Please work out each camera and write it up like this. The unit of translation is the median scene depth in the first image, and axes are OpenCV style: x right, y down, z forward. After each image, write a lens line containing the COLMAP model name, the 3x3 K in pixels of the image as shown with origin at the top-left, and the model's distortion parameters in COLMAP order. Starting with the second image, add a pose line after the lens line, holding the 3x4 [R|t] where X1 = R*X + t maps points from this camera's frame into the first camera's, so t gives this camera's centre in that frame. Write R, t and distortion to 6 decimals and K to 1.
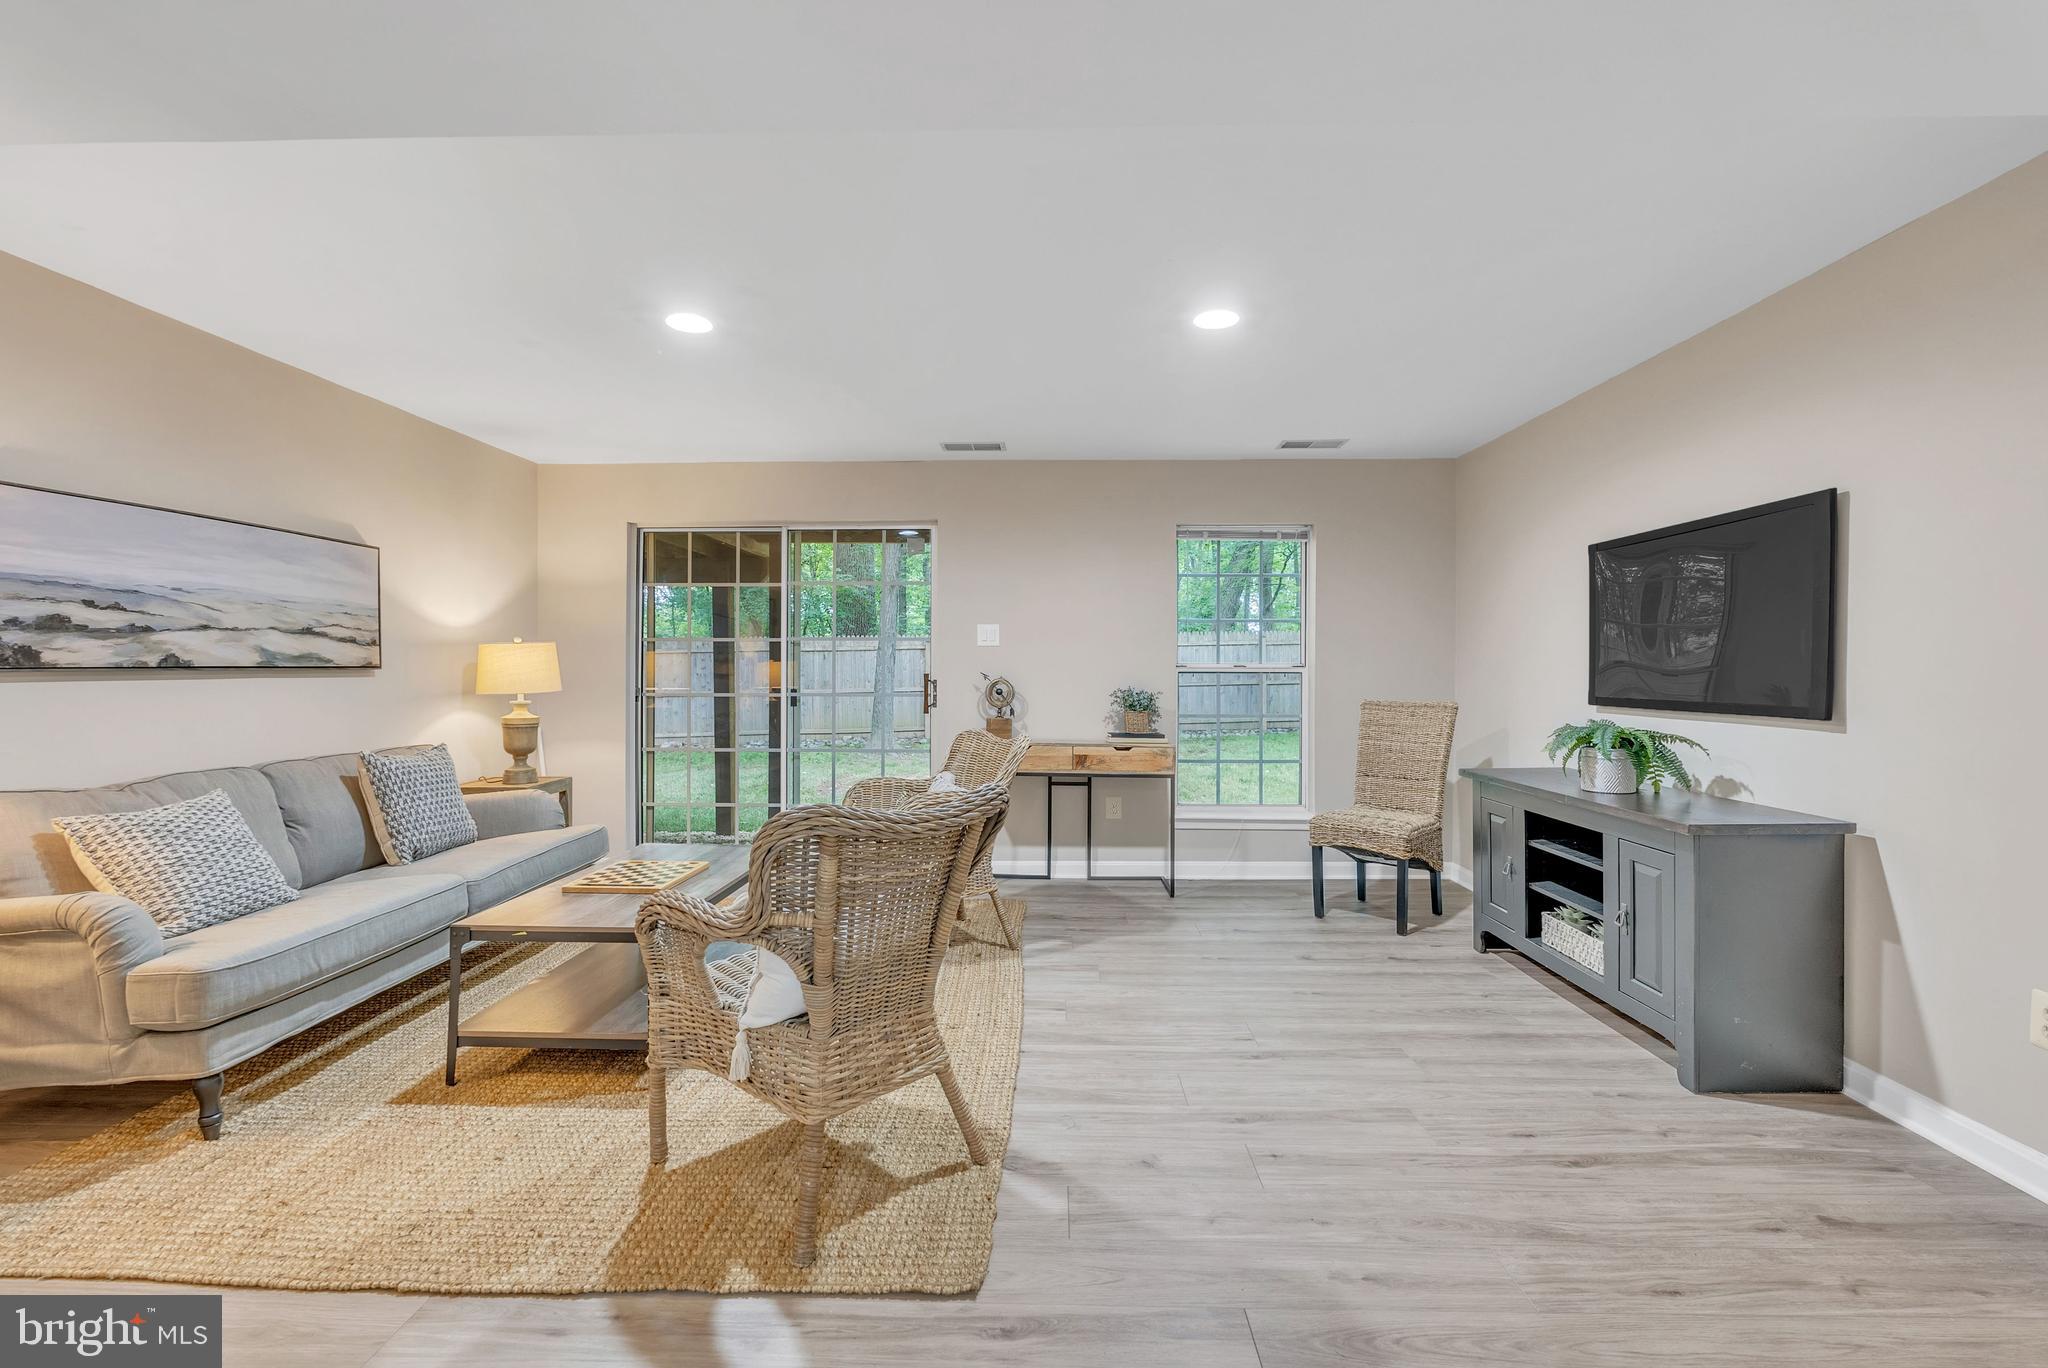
lens RADIAL K [[901.8, 0, 1030.7], [0, 901.8, 675.5], [0, 0, 1]] dist [-0.006654, -0.000062]
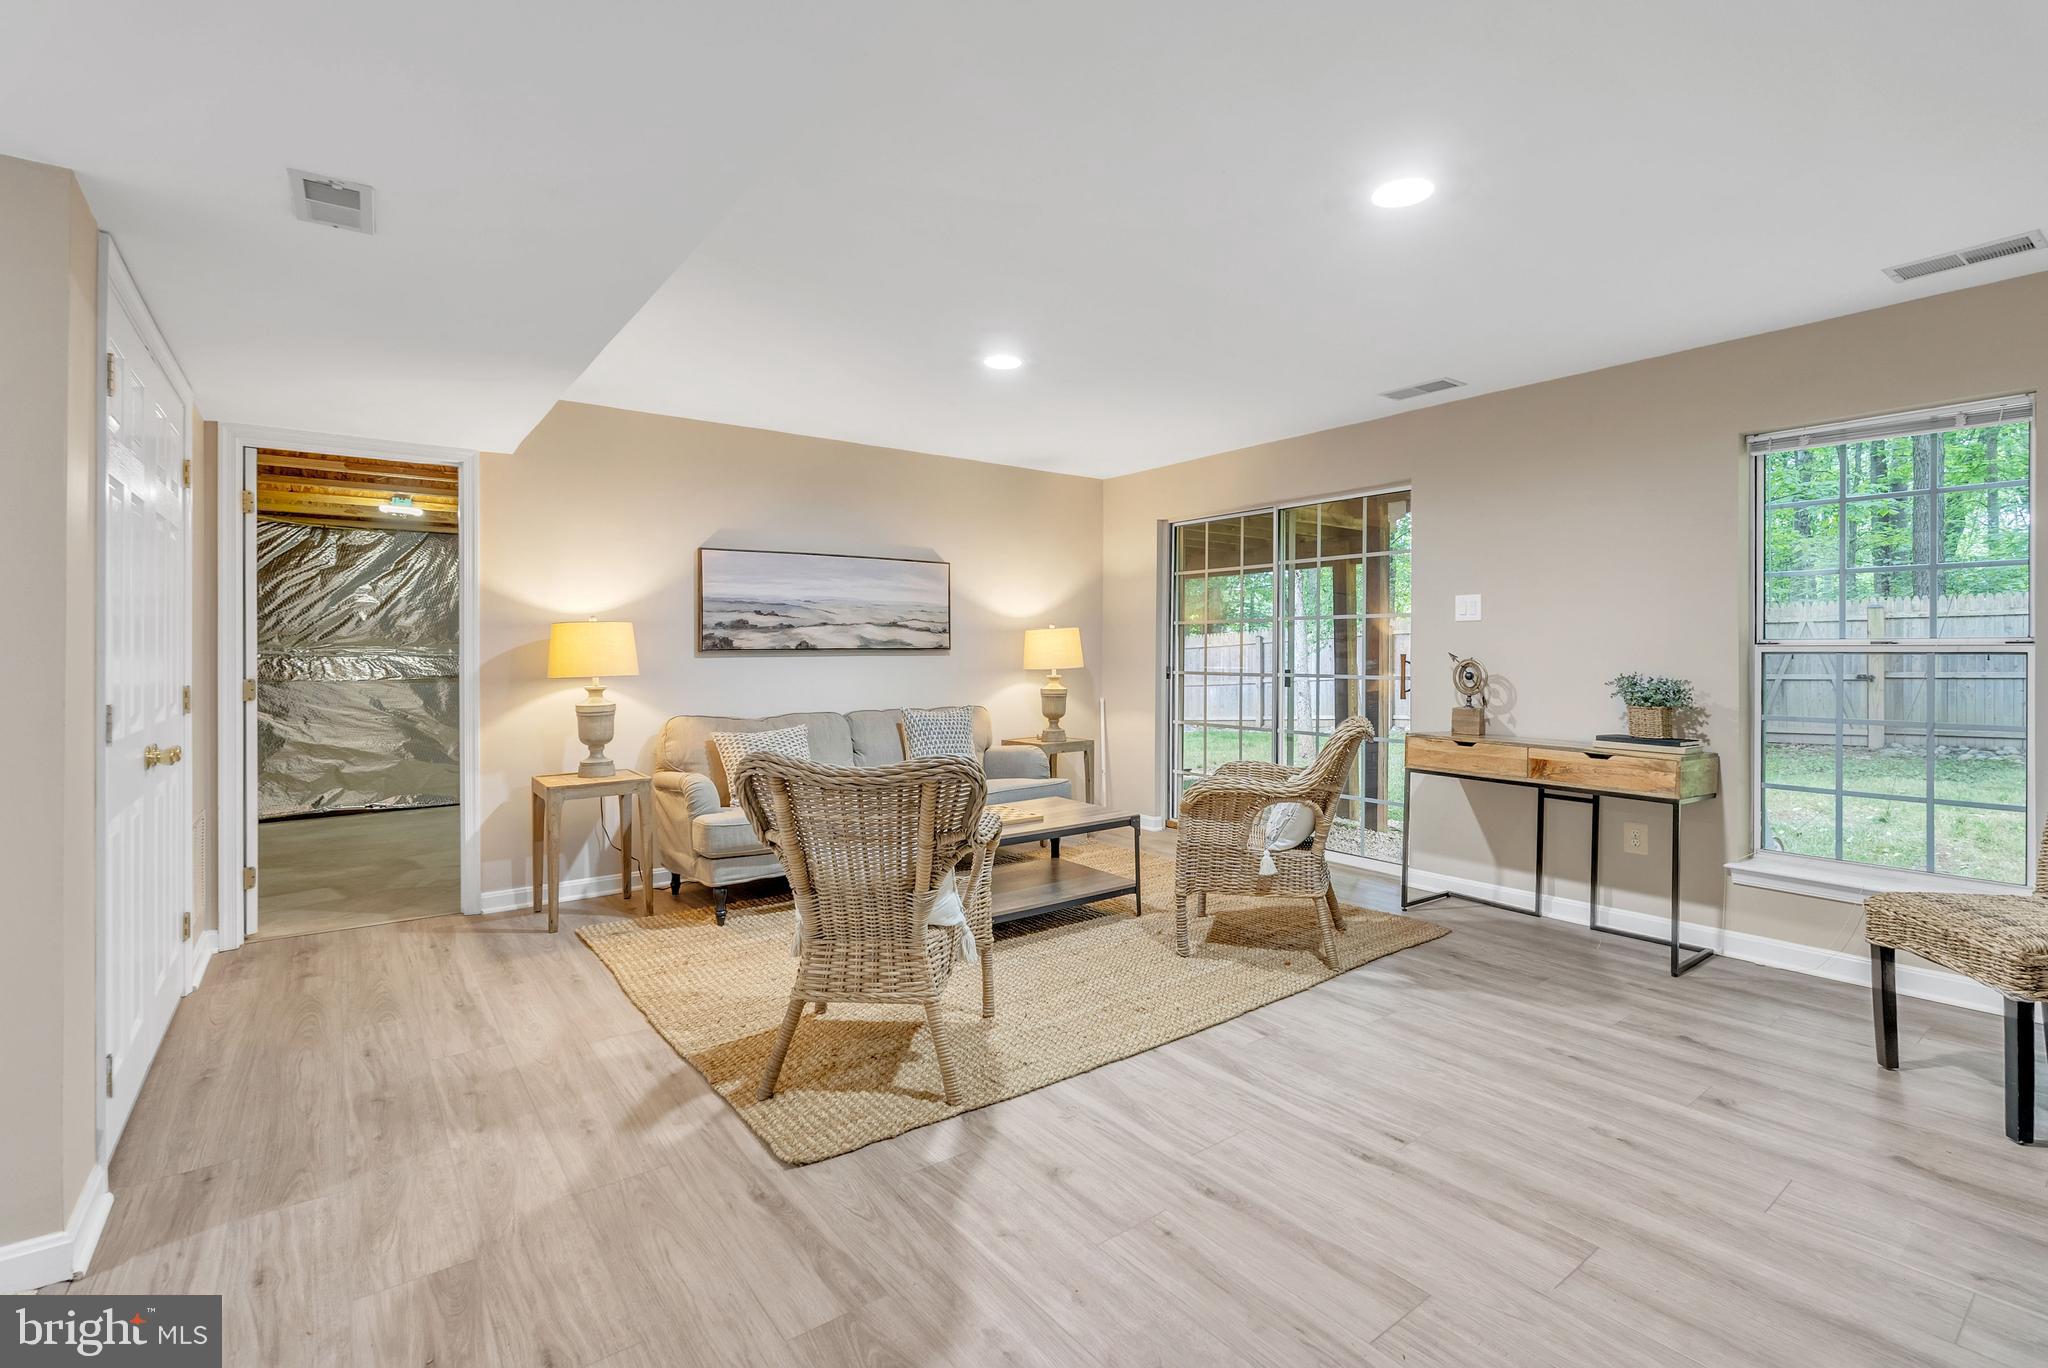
lens RADIAL K [[924.1, 0, 1040.3], [0, 924.1, 653.3], [0, 0, 1]] dist [-0.009293, 0.001029]
pose [[0.630834, 0.001049, -0.775917, 0.516418], [-0.003402, 0.999993, -0.001414, -0.000429], [0.775910, 0.003532, 0.630834, 0.222958]]
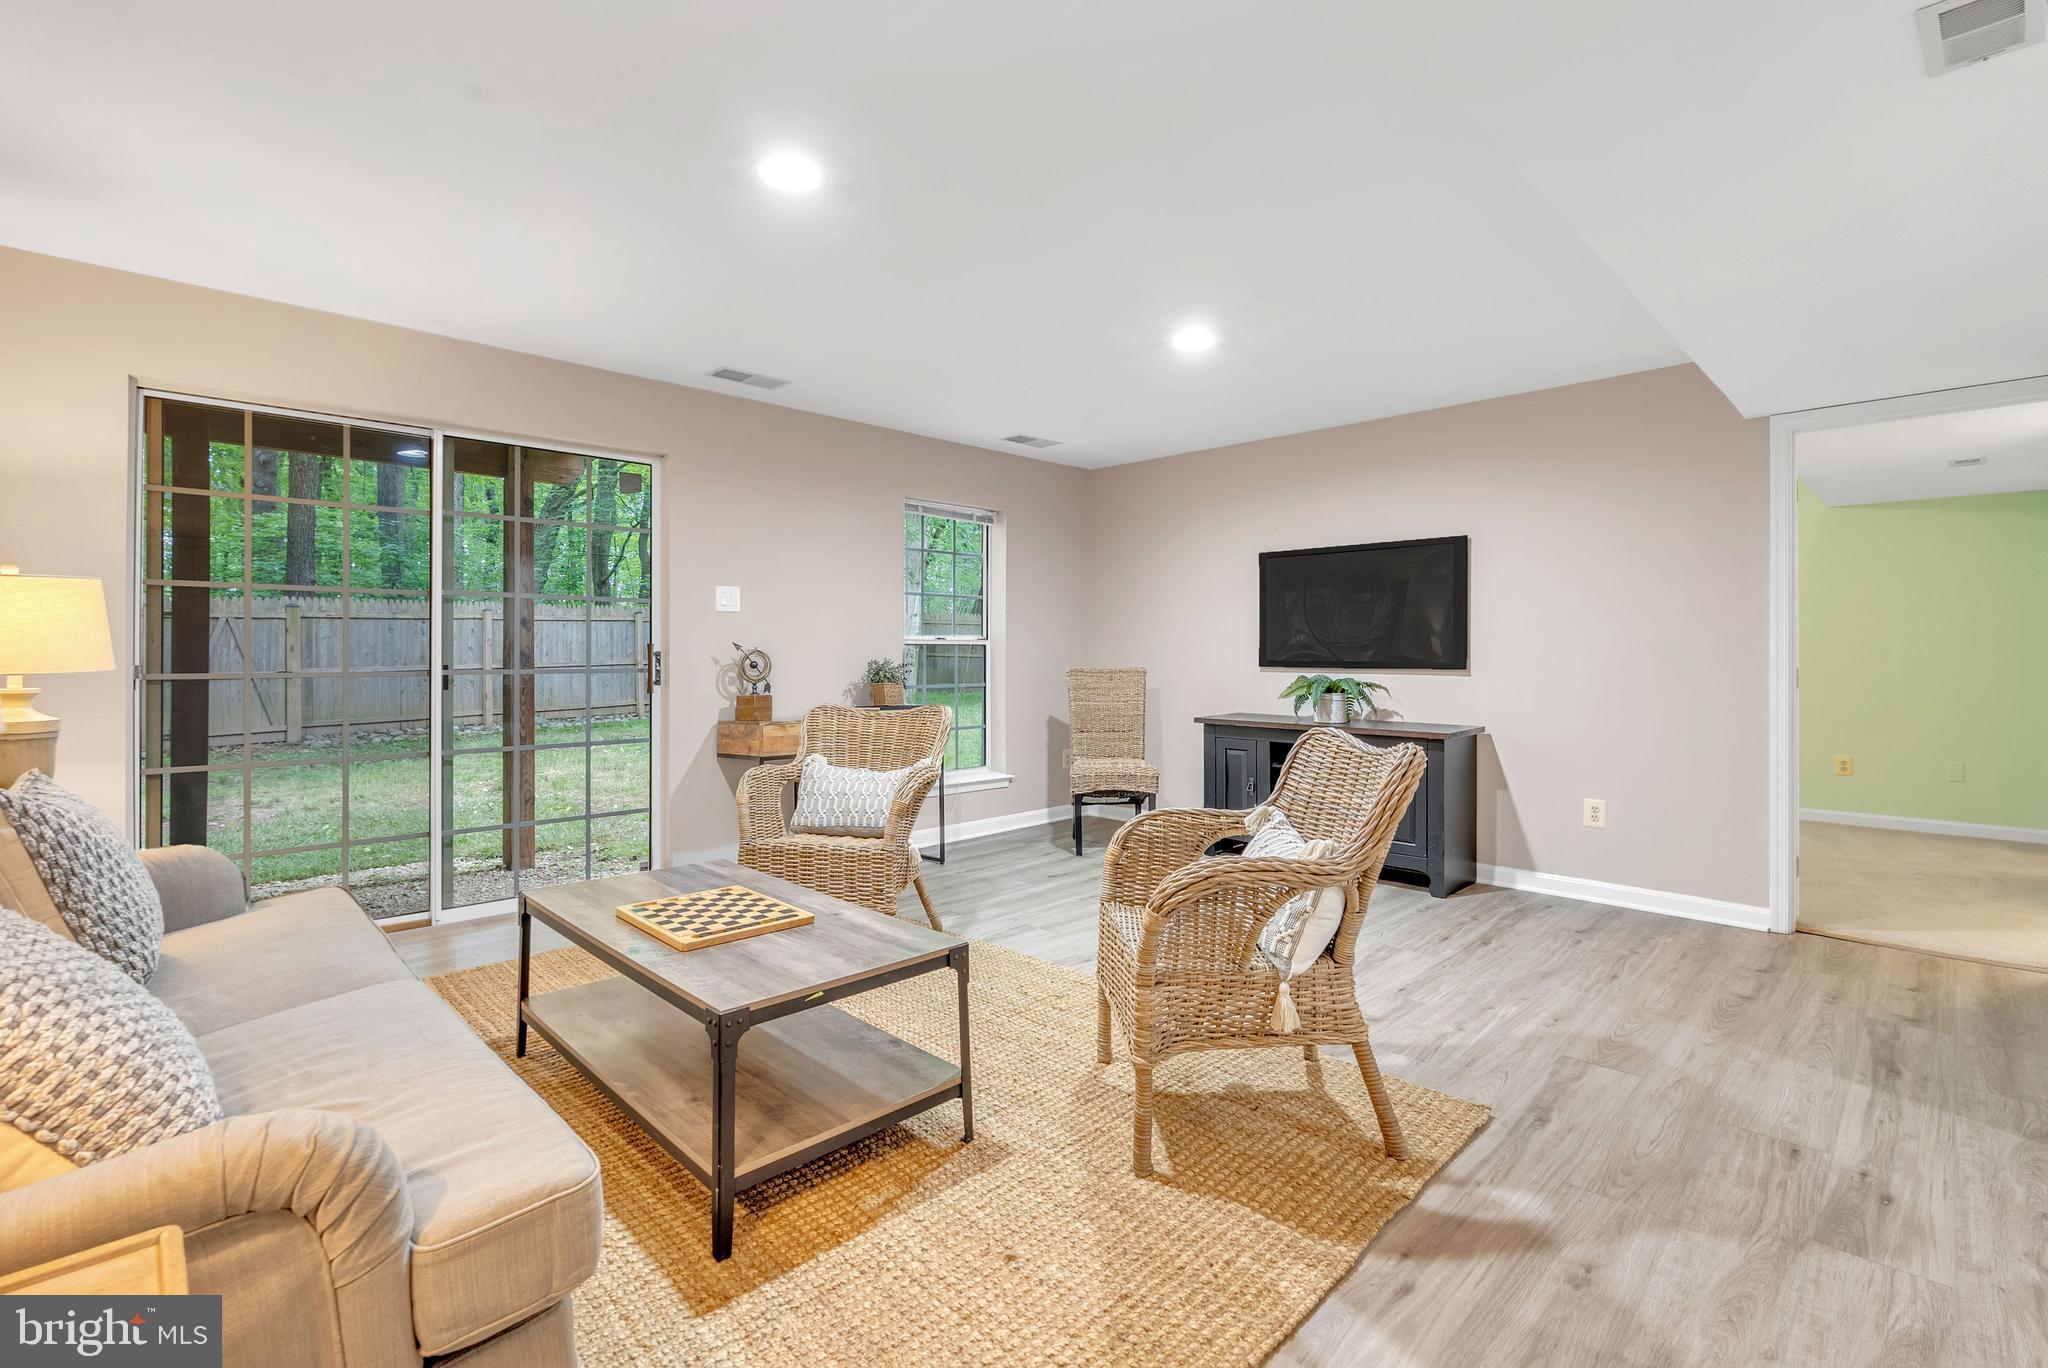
lens RADIAL K [[924.1, 0, 1040.3], [0, 924.1, 653.3], [0, 0, 1]] dist [-0.009293, 0.001029]
pose [[0.688268, -0.001010, 0.725455, -0.677260], [0.004193, 0.999988, -0.002586, 0.014739], [-0.725444, 0.004822, 0.688264, 0.260735]]
